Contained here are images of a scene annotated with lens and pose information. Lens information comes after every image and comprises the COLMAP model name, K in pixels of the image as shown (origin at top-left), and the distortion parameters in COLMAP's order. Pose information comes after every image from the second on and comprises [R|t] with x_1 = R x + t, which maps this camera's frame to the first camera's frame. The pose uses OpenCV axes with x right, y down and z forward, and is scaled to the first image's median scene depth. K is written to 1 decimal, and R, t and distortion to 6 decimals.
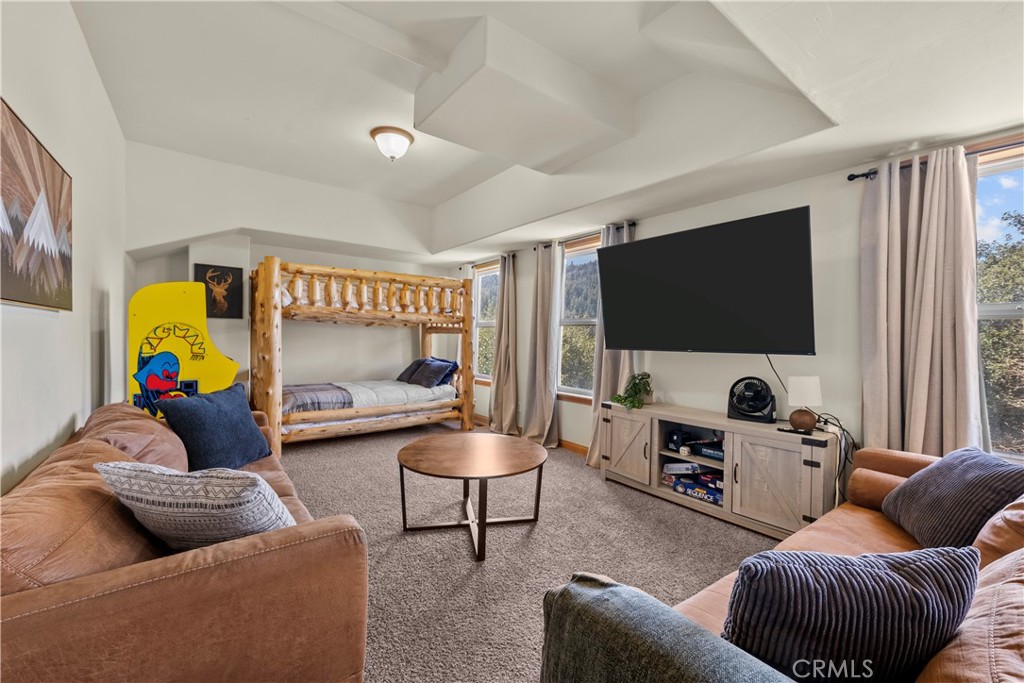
lens RADIAL K [[407.5, 0, 505.0], [0, 407.5, 347.0], [0, 0, 1]] dist [0.000543, -0.000198]
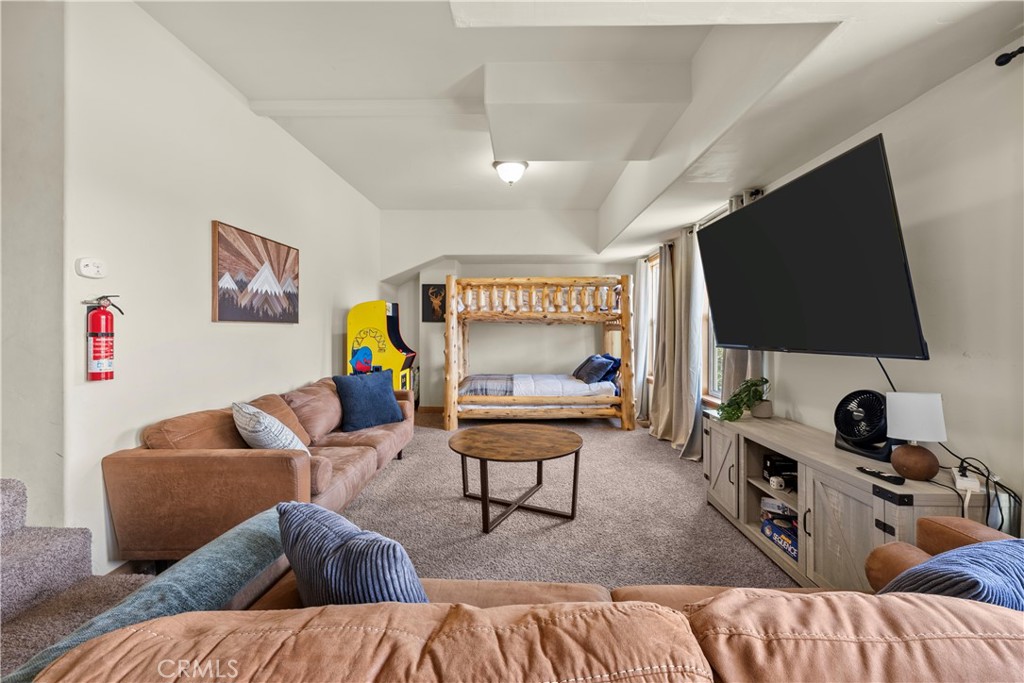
lens RADIAL K [[407.5, 0, 505.3], [0, 407.5, 332.6], [0, 0, 1]] dist [0.000543, -0.000198]
pose [[0.796898, -0.012854, -0.603978, 0.366922], [-0.003189, 0.999670, -0.025484, -0.002591], [0.604106, 0.022234, 0.796594, 0.061666]]
